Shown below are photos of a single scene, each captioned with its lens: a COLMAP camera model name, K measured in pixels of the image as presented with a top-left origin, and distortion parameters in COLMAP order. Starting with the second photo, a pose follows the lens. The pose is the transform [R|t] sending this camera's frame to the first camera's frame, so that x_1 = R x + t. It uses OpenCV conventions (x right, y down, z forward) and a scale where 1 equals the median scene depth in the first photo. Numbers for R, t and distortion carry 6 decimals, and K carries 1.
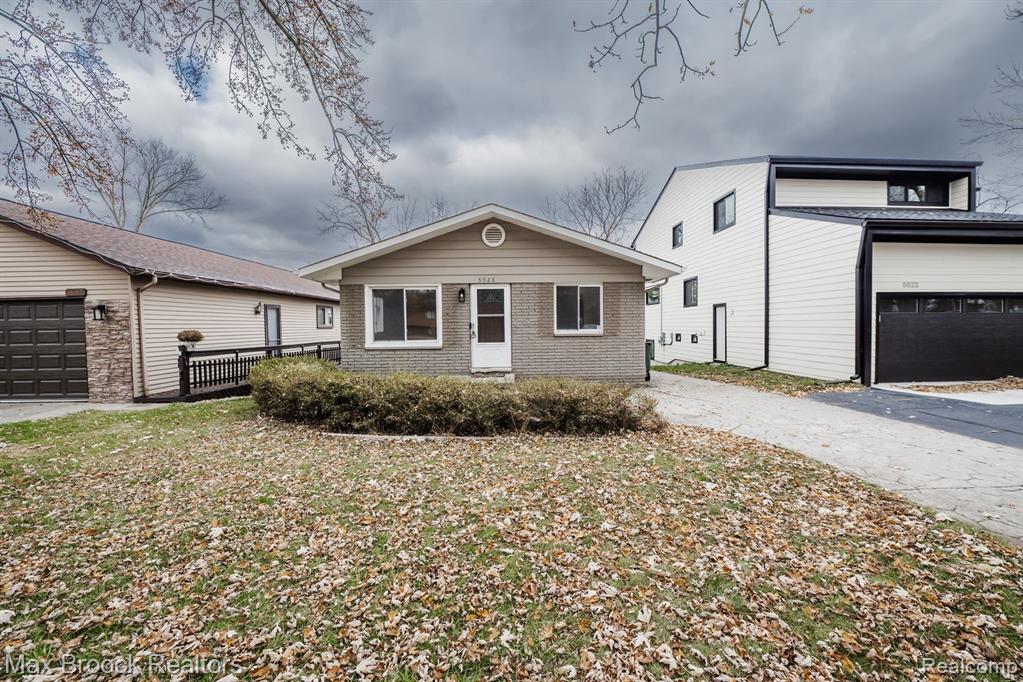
lens RADIAL K [[406.9, 0, 510.6], [0, 406.9, 336.8], [0, 0, 1]] dist [-0.018033, -0.002082]
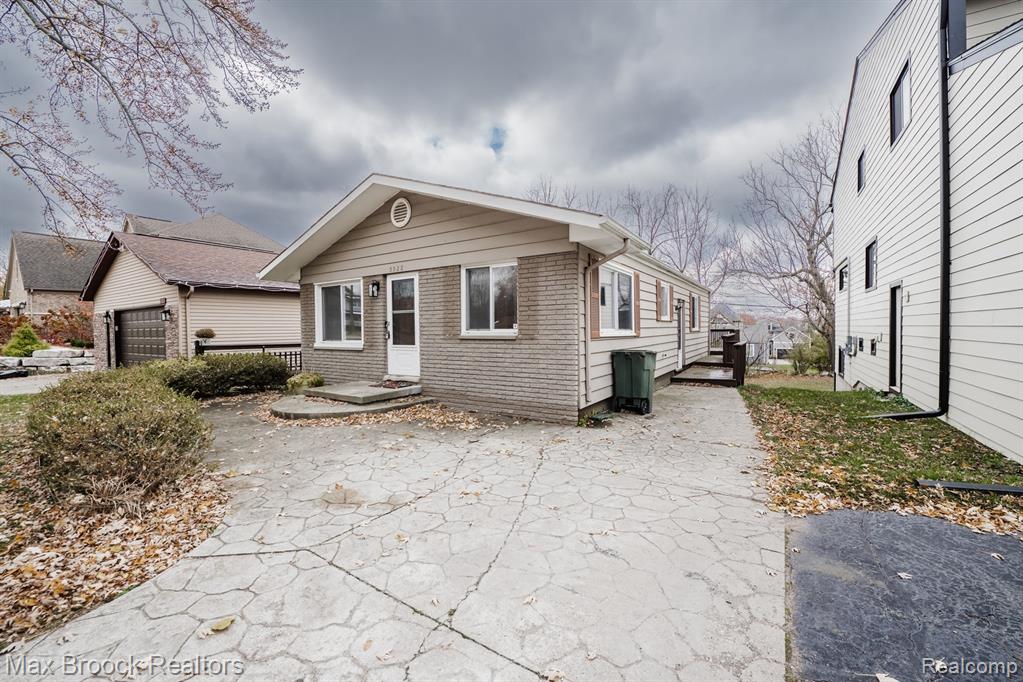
lens RADIAL K [[406.9, 0, 512.1], [0, 406.9, 336.9], [0, 0, 1]] dist [-0.018033, -0.002082]
pose [[0.832072, 0.014380, -0.554481, 0.587106], [-0.014652, 0.999885, 0.003943, -0.008826], [0.554474, 0.004843, 0.832187, 0.445582]]
